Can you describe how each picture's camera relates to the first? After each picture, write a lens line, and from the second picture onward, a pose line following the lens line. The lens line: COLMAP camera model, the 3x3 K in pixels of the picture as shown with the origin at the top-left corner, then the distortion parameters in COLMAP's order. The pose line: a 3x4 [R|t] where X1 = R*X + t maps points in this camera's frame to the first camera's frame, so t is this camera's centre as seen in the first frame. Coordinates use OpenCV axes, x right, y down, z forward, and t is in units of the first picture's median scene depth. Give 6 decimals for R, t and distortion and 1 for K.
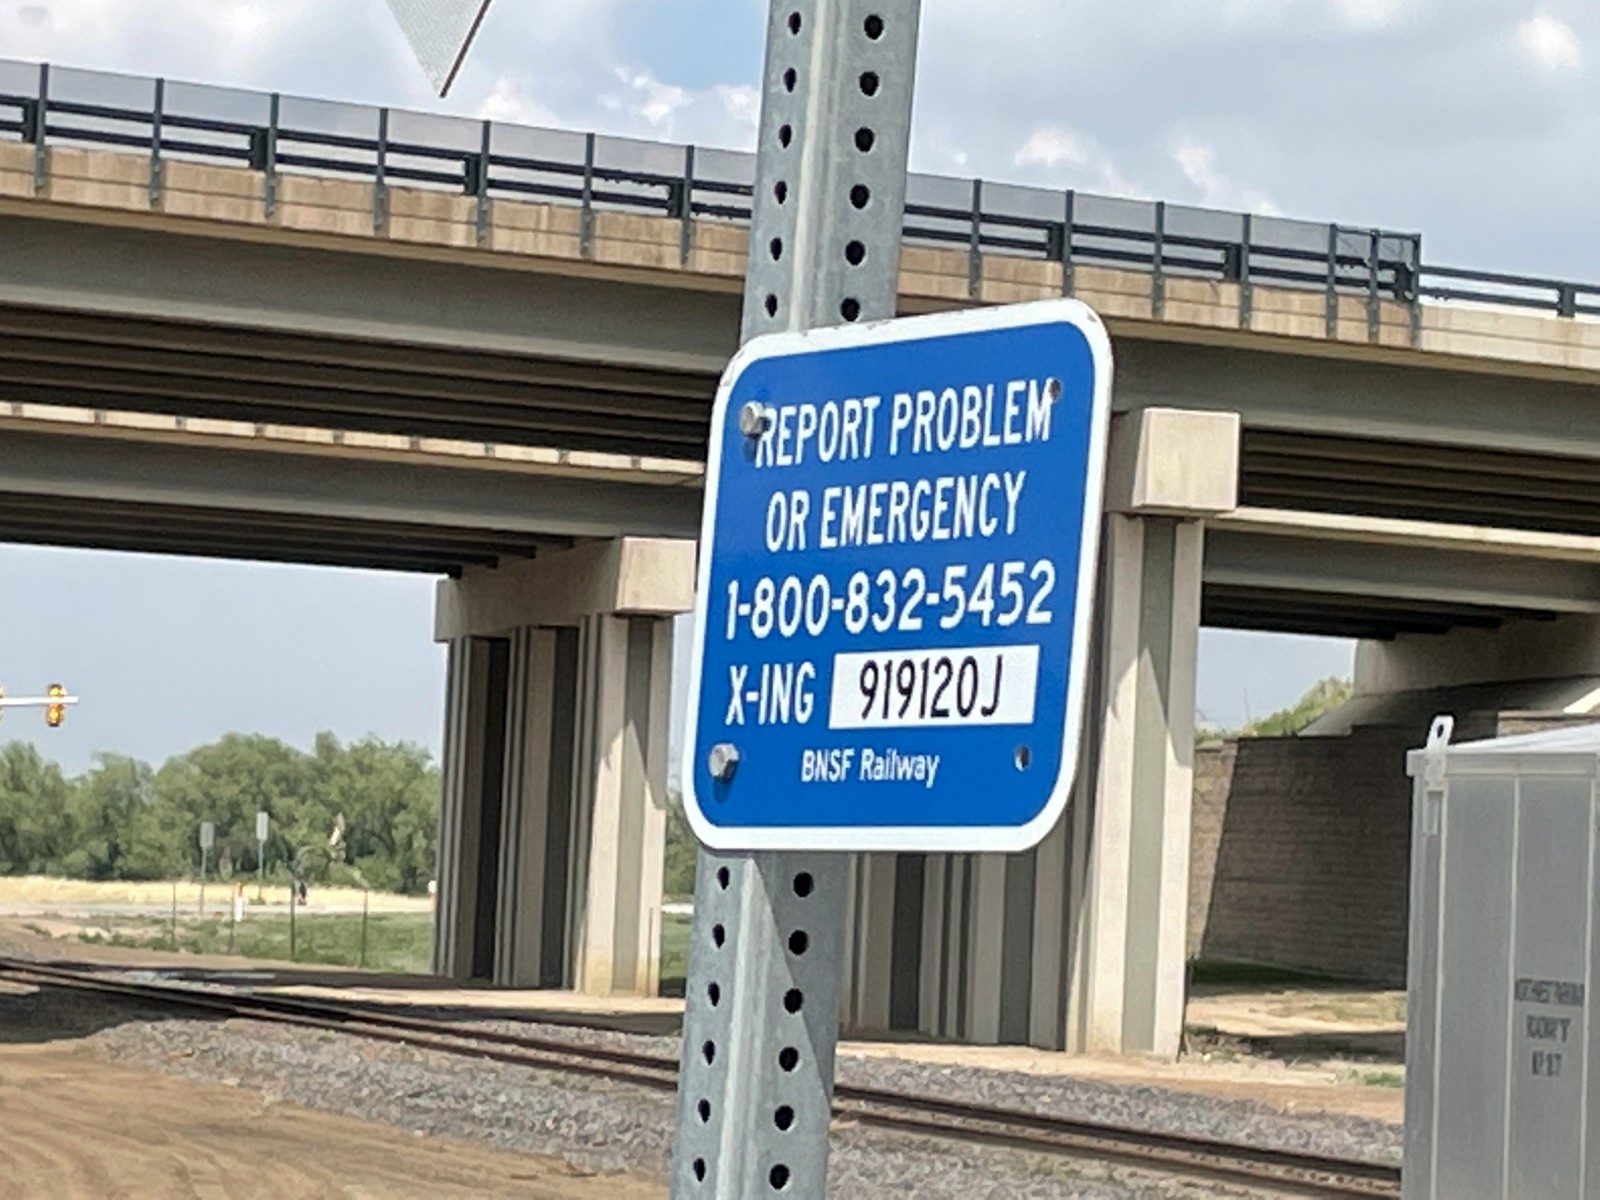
lens RADIAL K [[6195.5, 0, 798.7], [0, 6195.5, 478.0], [0, 0, 1]] dist [-0.164412, 8.993884]
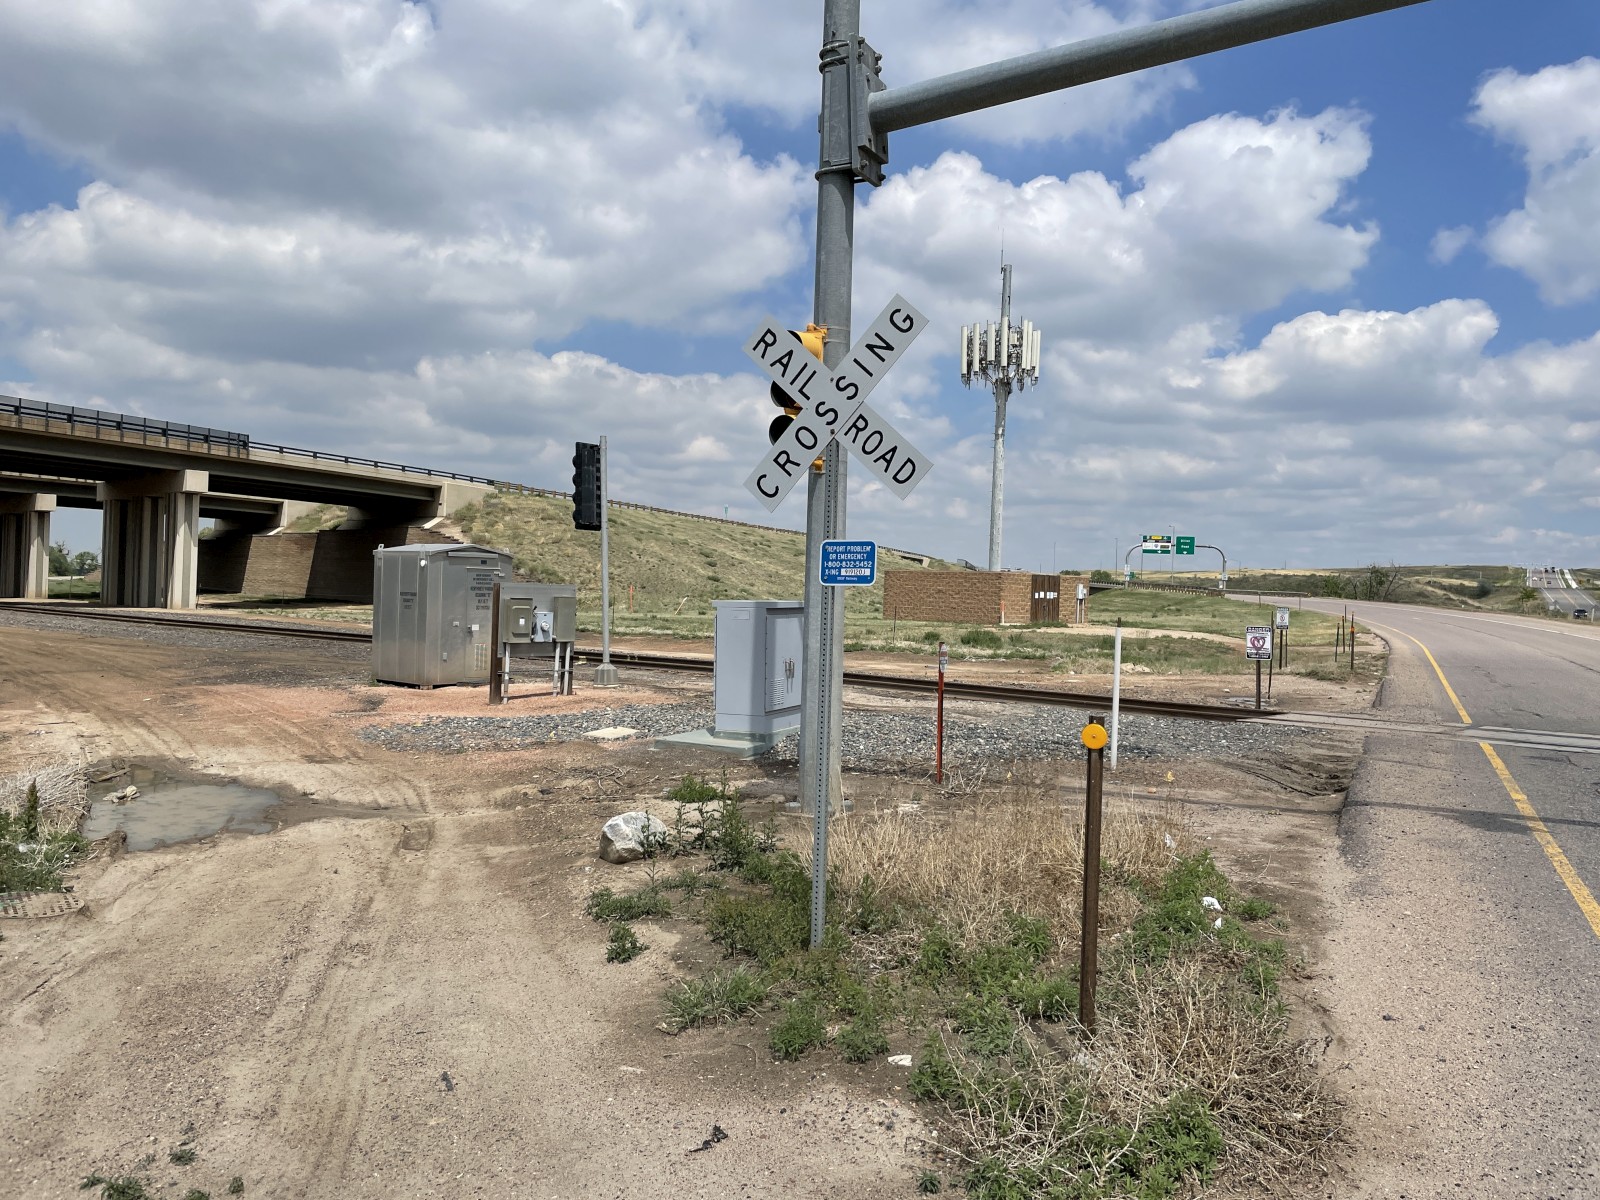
lens RADIAL K [[1209.4, 0, 797.9], [0, 1209.4, 564.2], [0, 0, 1]] dist [0.133235, -0.206912]
pose [[0.849933, -0.006501, 0.526851, -0.041347], [-0.026376, 0.998145, 0.054867, -0.003348], [-0.526230, -0.060529, 0.848185, -0.028690]]
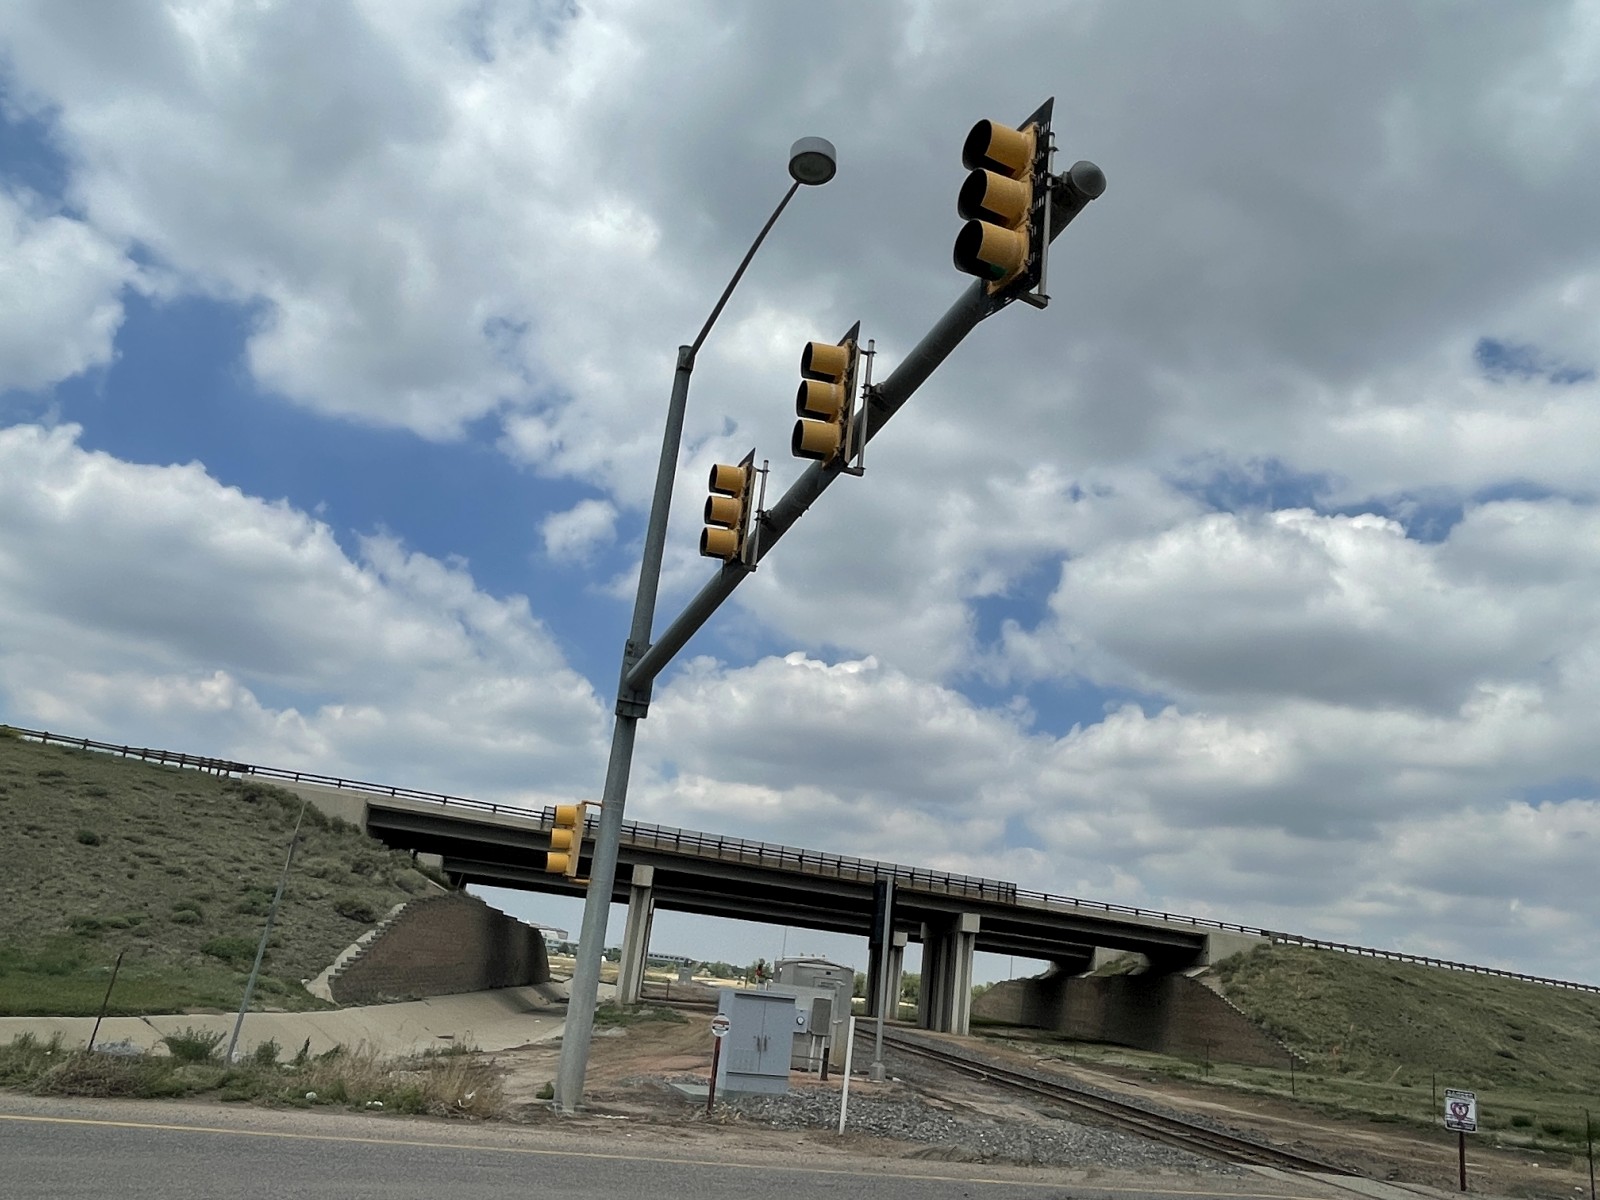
lens RADIAL K [[1187.3, 0, 800.0], [0, 1187.3, 600.0], [0, 0, 1]] dist [0.004659, -0.005374]
pose [[0.983063, 0.011028, -0.182935, 0.104477], [-0.057934, 0.965700, -0.253113, -0.003983], [0.173869, 0.259425, 0.949983, -0.124775]]
